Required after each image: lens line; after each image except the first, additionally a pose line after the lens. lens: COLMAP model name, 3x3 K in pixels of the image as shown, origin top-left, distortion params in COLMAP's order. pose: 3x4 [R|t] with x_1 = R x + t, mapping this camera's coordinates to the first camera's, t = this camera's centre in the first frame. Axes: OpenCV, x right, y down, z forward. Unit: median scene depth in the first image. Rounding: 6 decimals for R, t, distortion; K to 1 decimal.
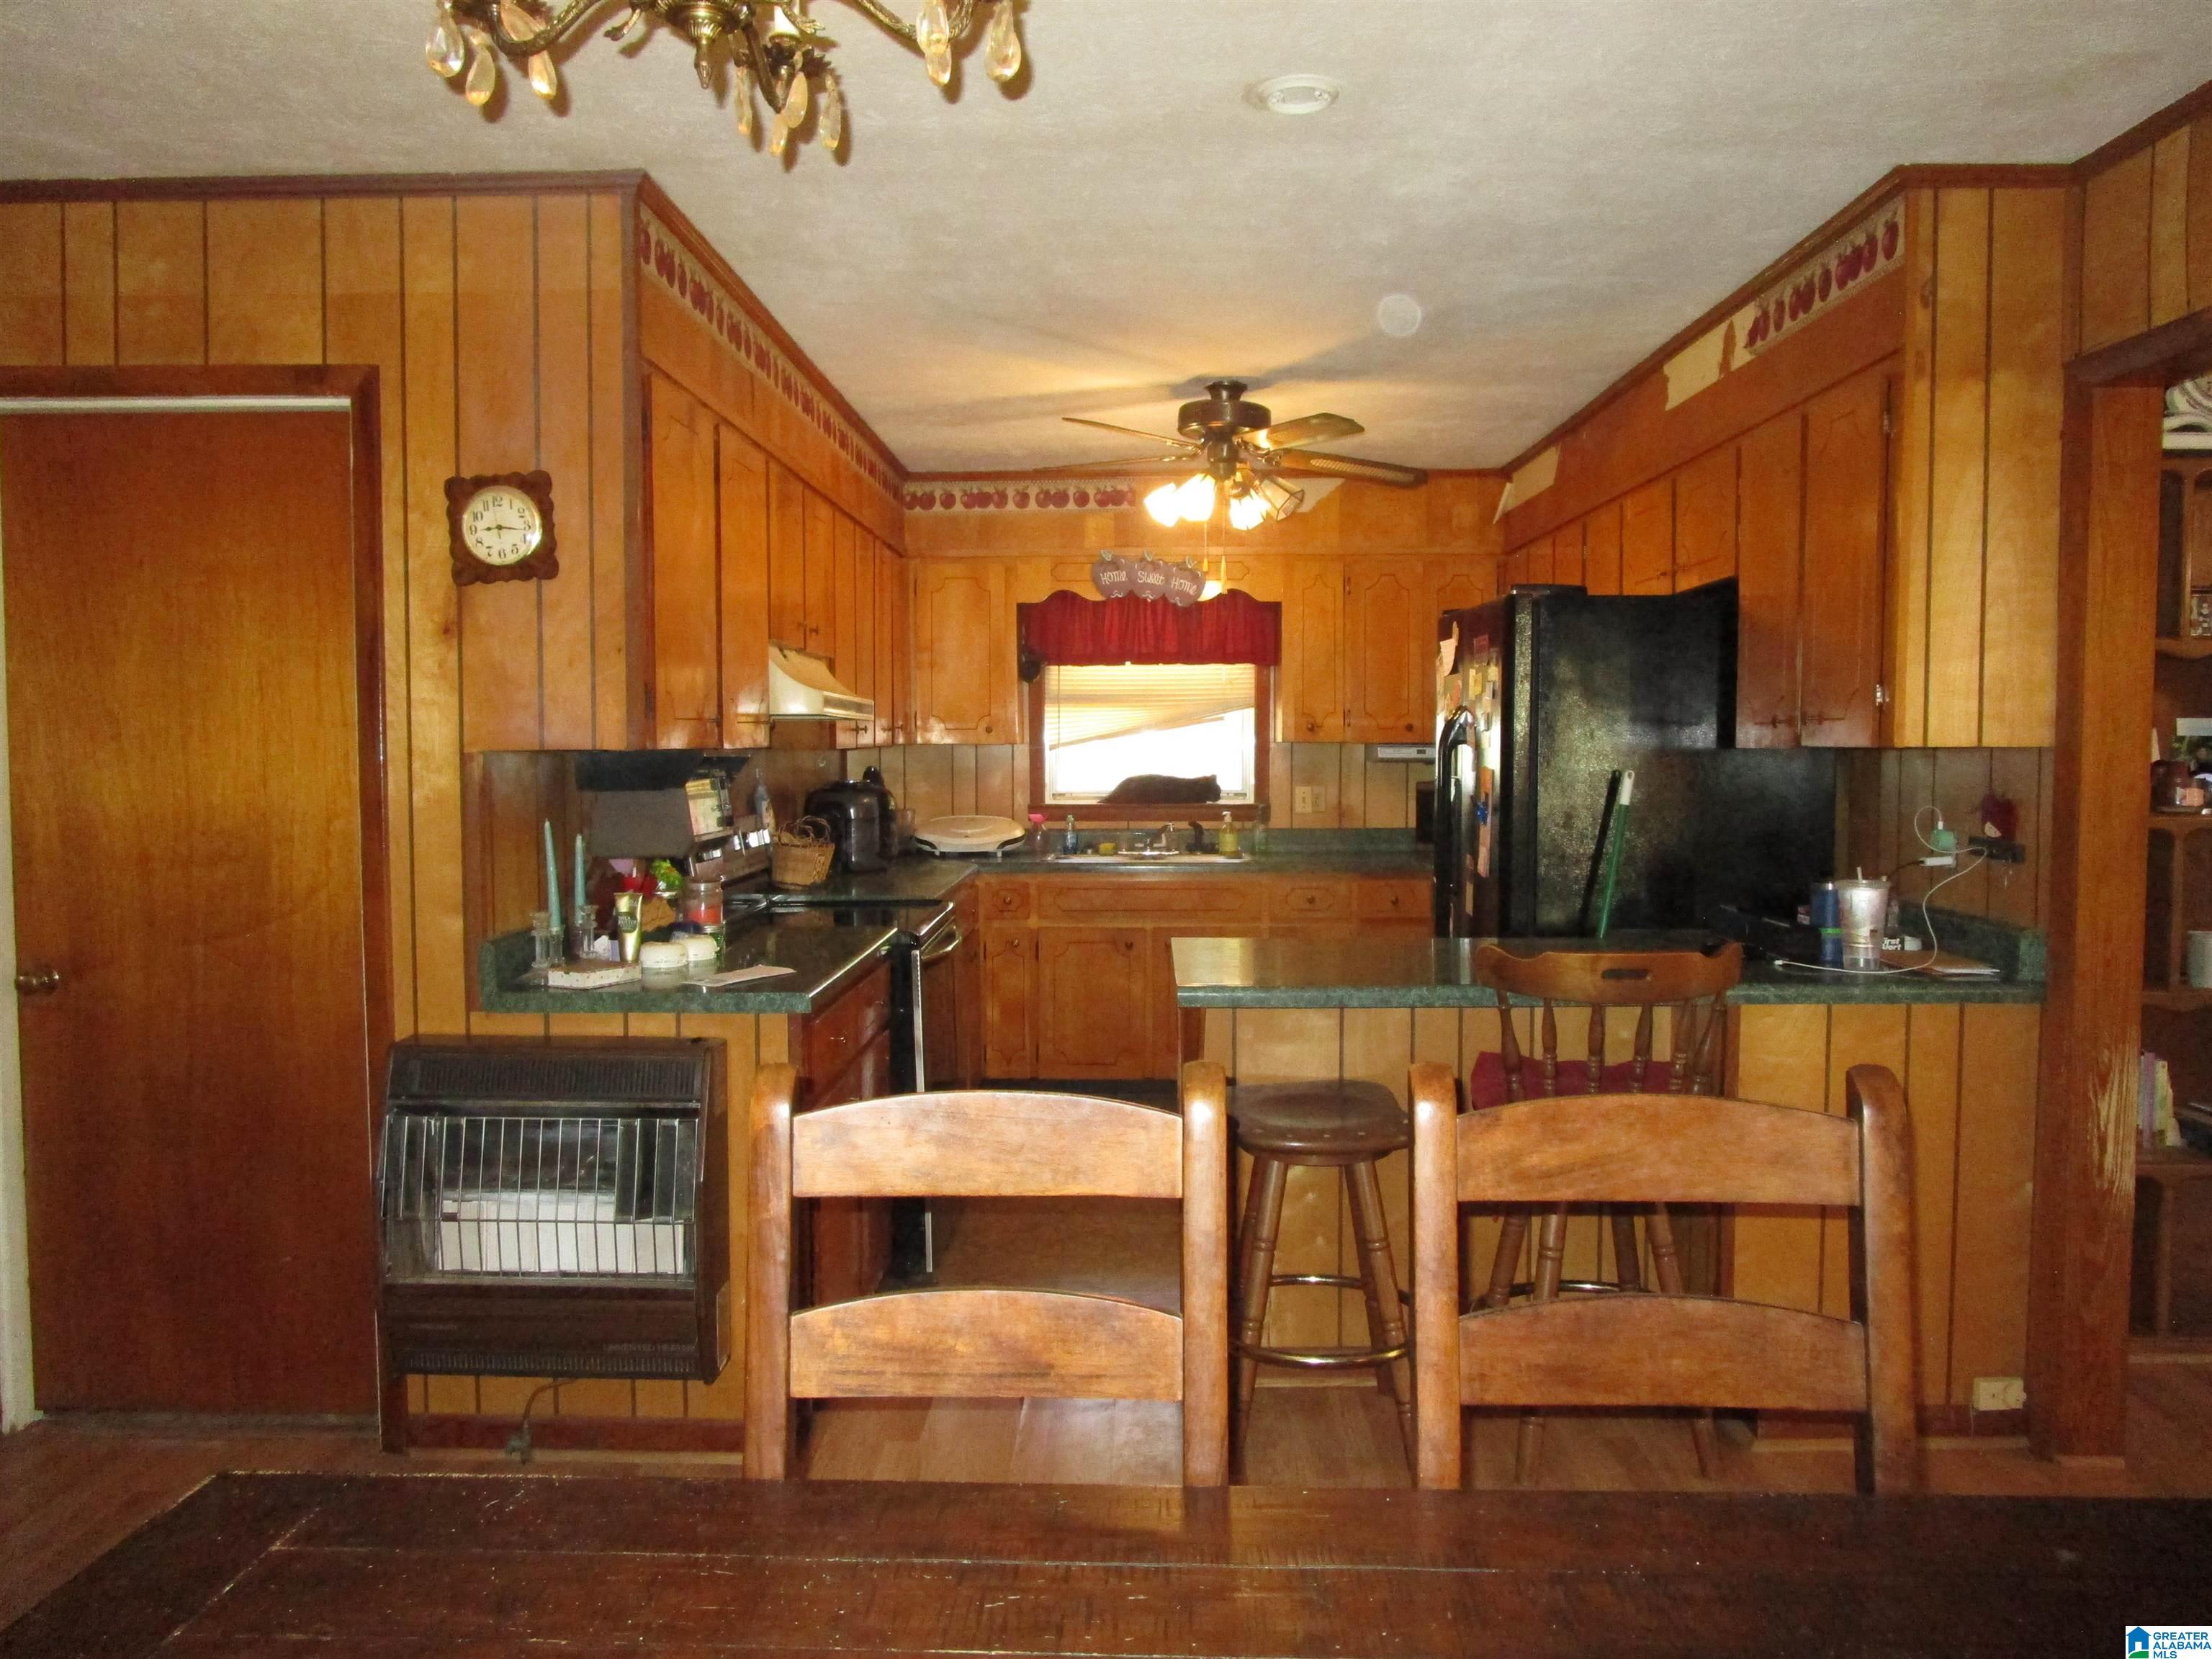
lens RADIAL K [[1575.6, 0, 1097.7], [0, 1575.6, 816.3], [0, 0, 1]] dist [-0.026717, 0.005308]
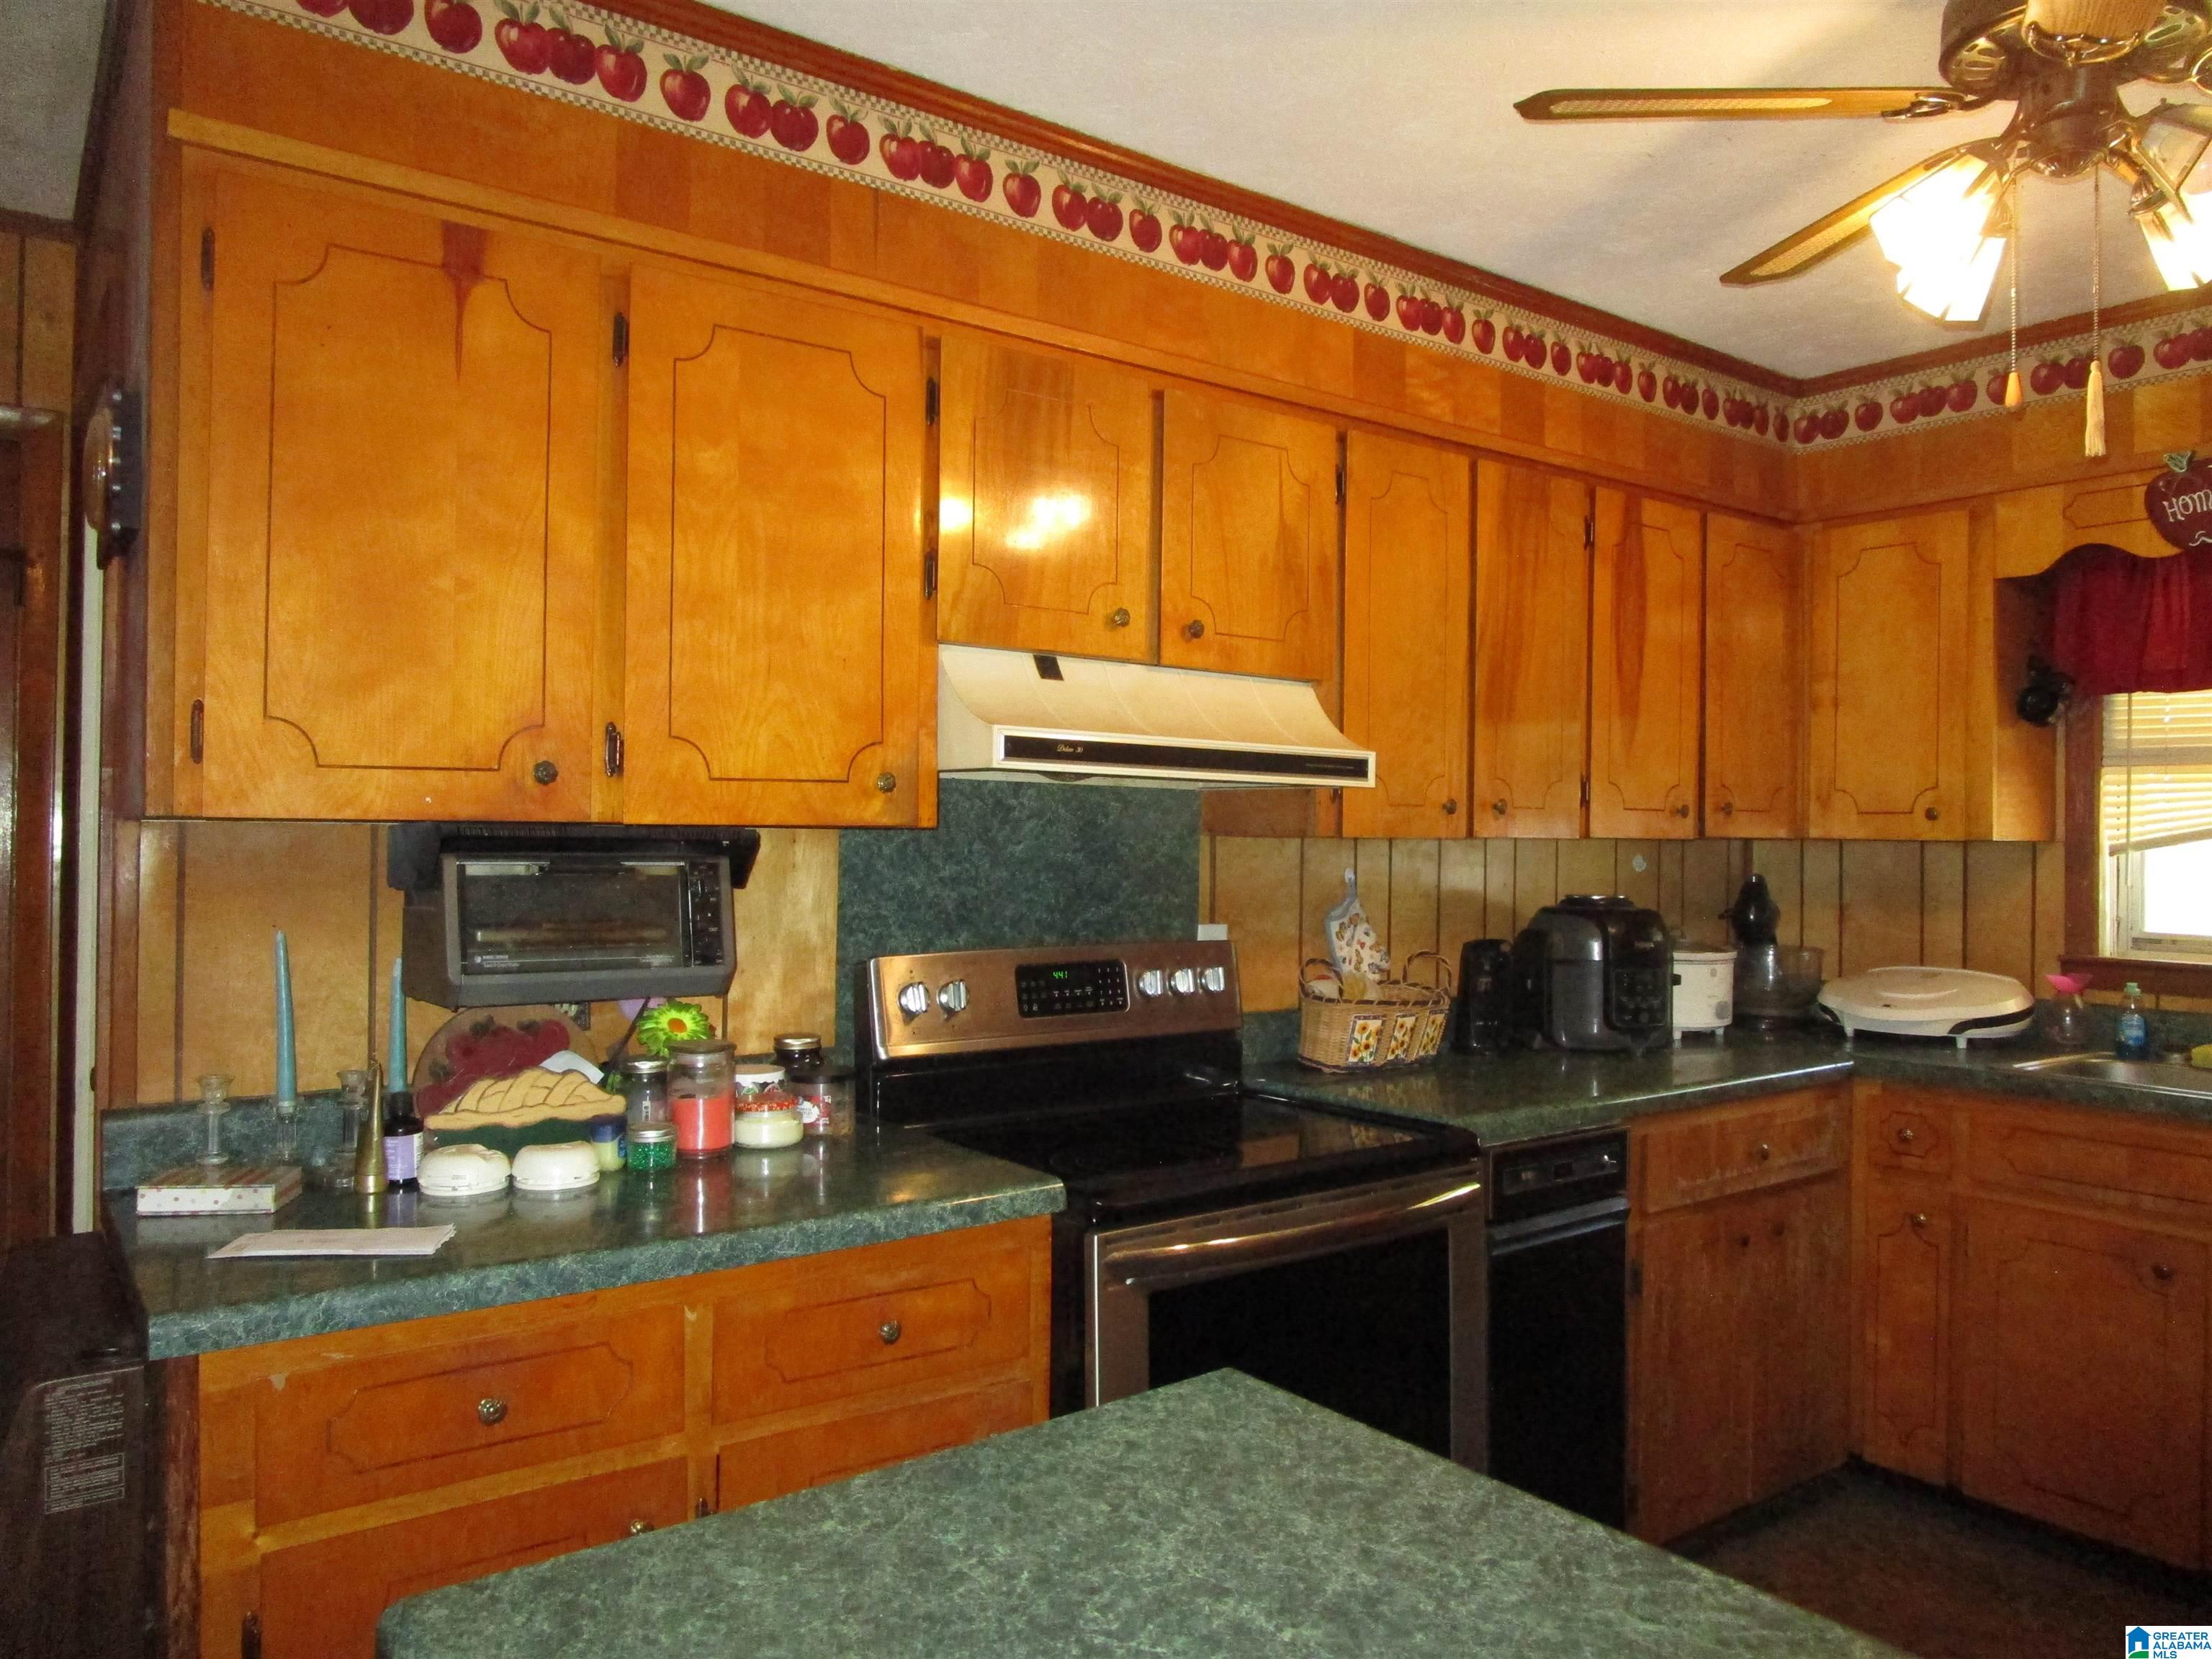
lens RADIAL K [[1575.6, 0, 1107.1], [0, 1575.6, 798.7], [0, 0, 1]] dist [-0.026717, 0.005308]
pose [[0.621201, -0.006066, -0.783628, 0.183793], [-0.052860, 0.997368, -0.049624, -0.018462], [0.781867, 0.072249, 0.619245, 0.451911]]
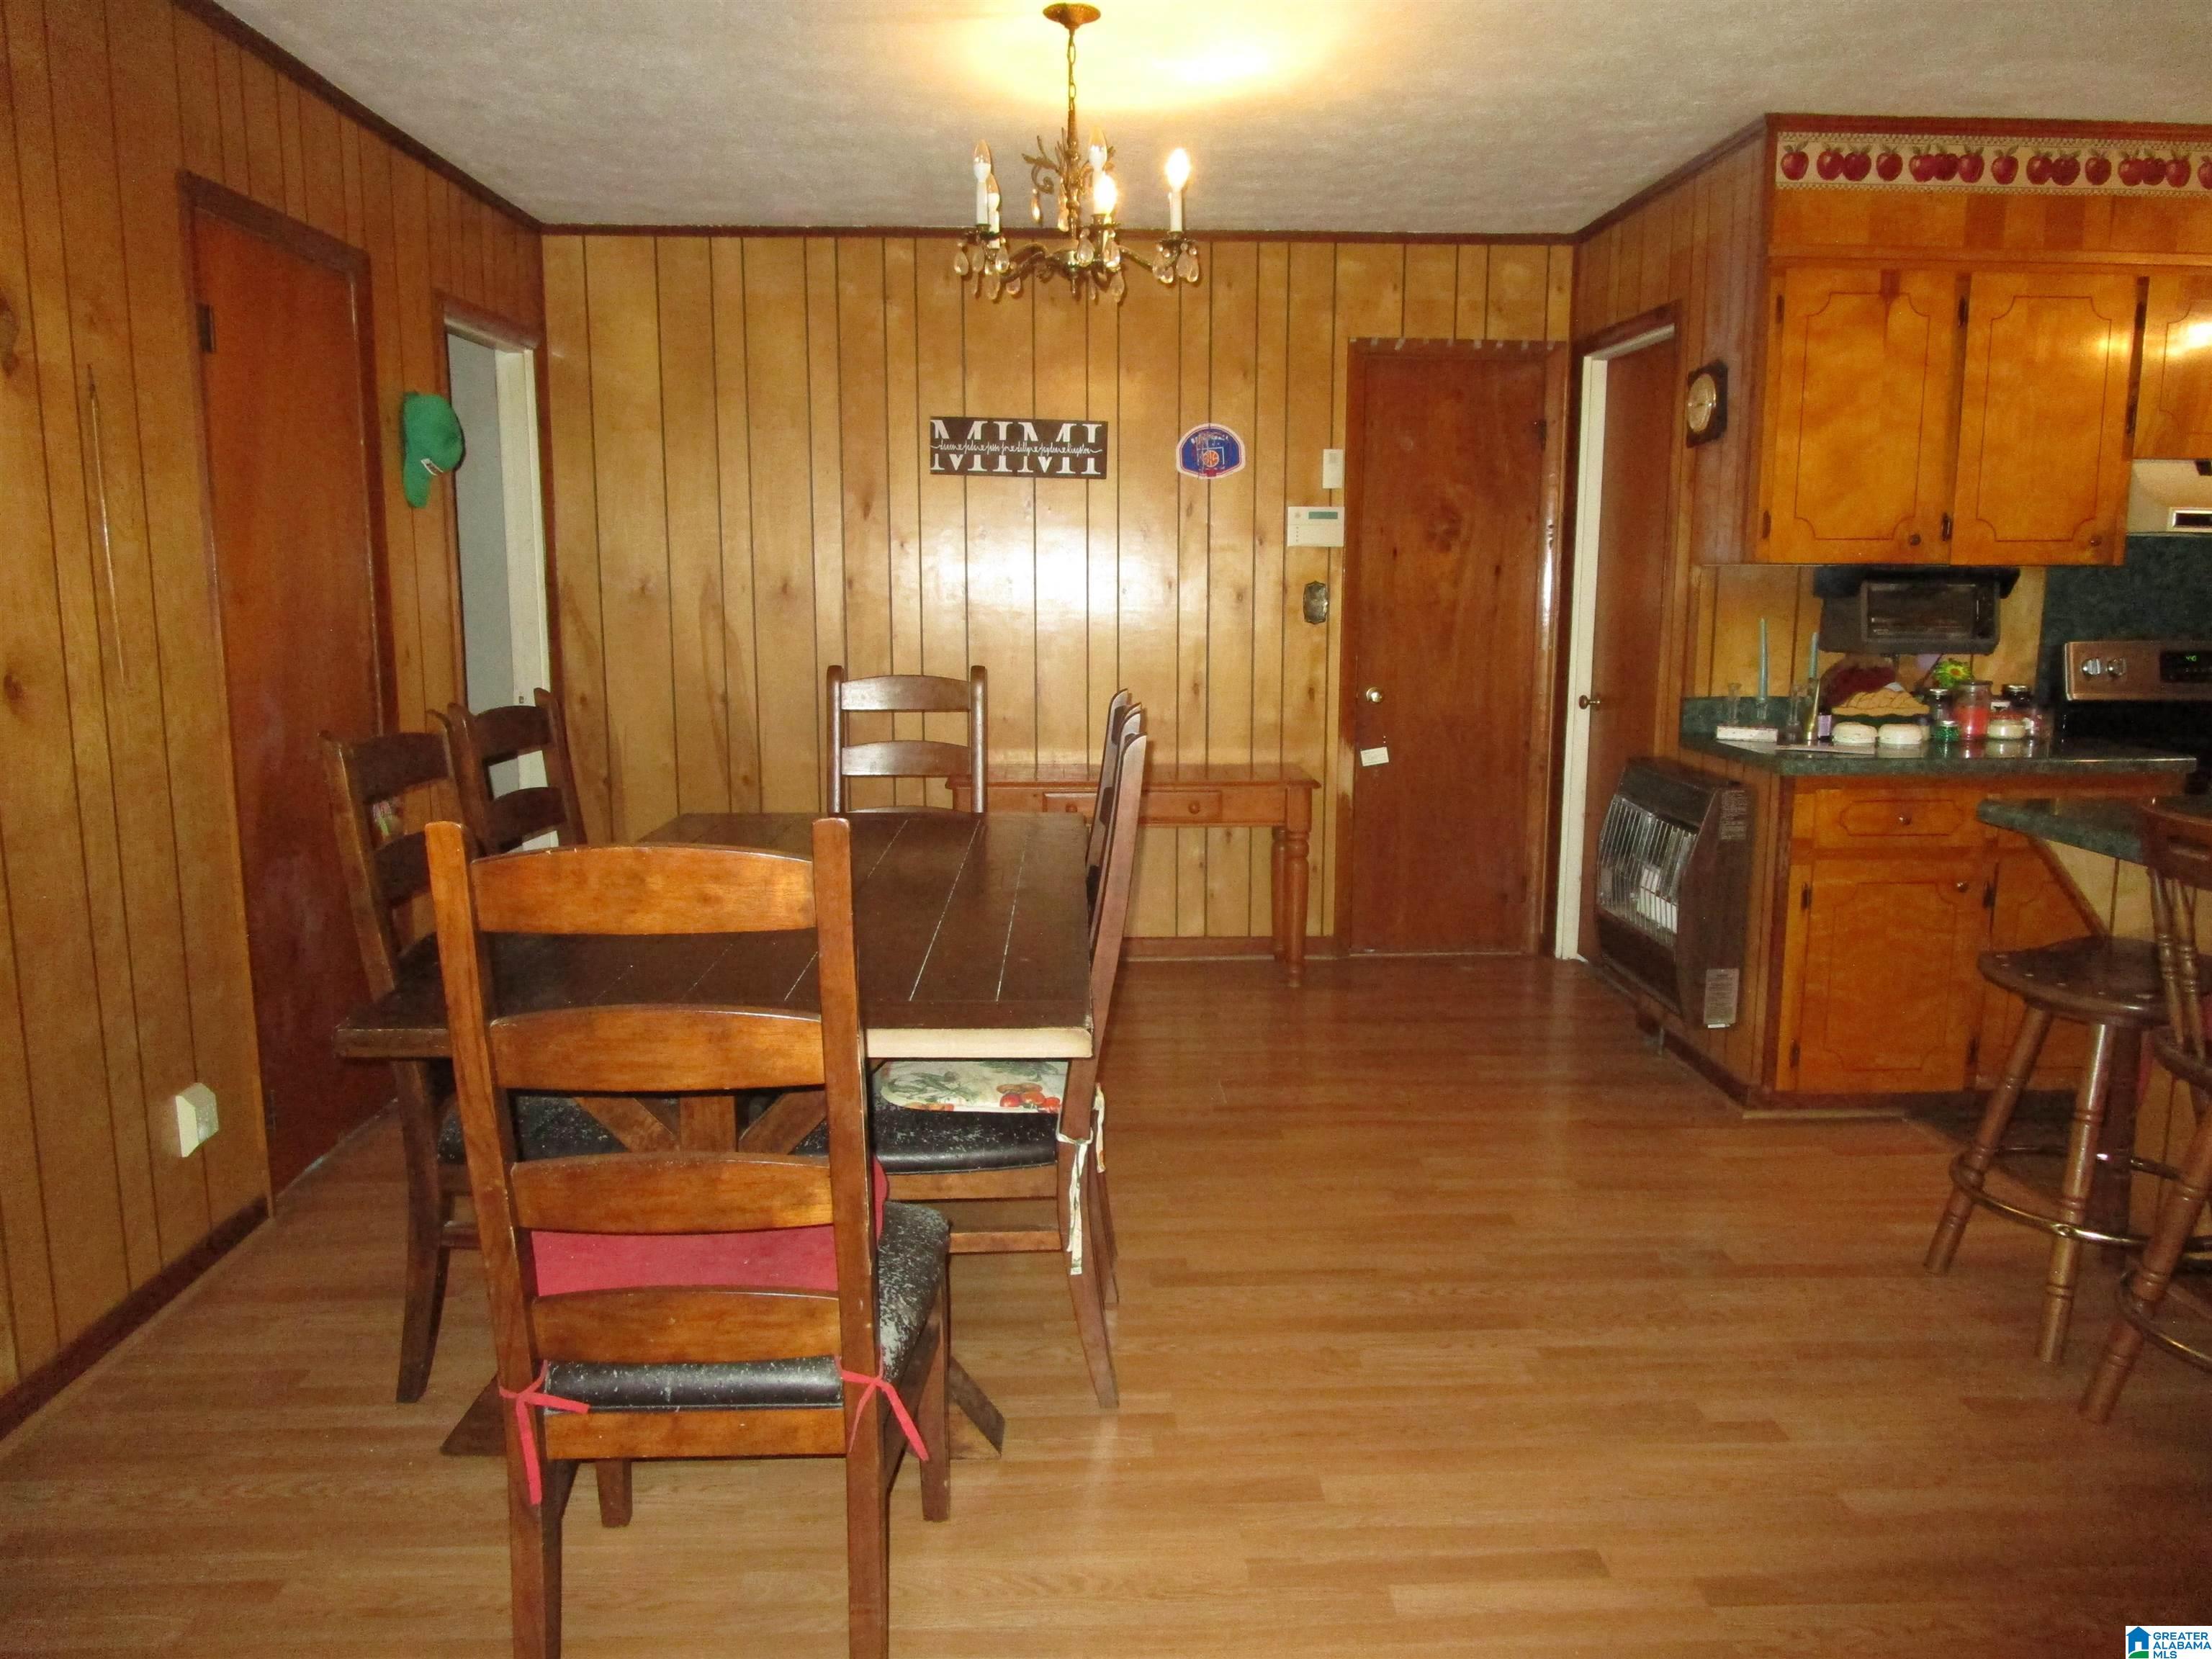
lens RADIAL K [[1575.6, 0, 1091.2], [0, 1575.6, 811.6], [0, 0, 1]] dist [-0.026717, 0.005308]
pose [[0.065689, 0.155662, -0.985624, 0.485229], [-0.052336, 0.986935, 0.152381, -0.003690], [0.996467, 0.041574, 0.072978, 0.187952]]
